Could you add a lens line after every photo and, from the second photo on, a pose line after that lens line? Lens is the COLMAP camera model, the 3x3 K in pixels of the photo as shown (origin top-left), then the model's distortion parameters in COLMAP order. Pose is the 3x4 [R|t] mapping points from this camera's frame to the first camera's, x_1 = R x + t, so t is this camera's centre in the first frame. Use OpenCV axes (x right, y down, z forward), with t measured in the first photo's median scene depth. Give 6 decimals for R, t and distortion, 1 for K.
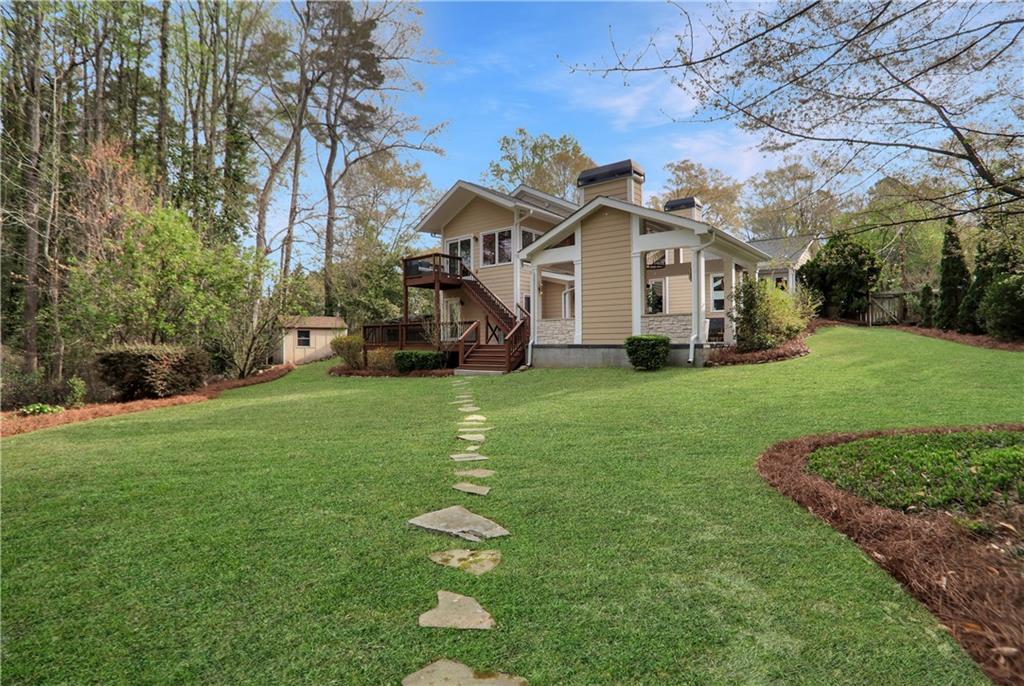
lens RADIAL K [[516.9, 0, 512.0], [0, 516.9, 343.0], [0, 0, 1]] dist [-0.000335, -0.000047]
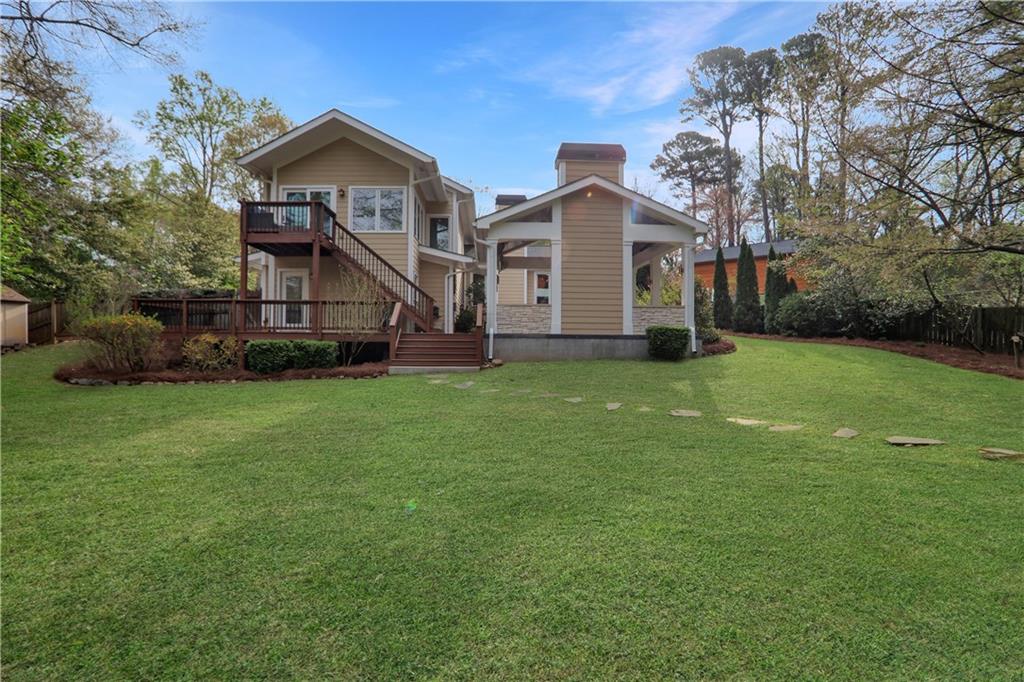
lens RADIAL K [[489.3, 0, 512.0], [0, 489.3, 341.0], [0, 0, 1]] dist [-0.026261, -0.000125]
pose [[0.744189, 0.007006, 0.667933, -0.493521], [-0.010413, 0.999945, 0.001114, 0.014227], [-0.667888, -0.007784, 0.744221, 0.418091]]
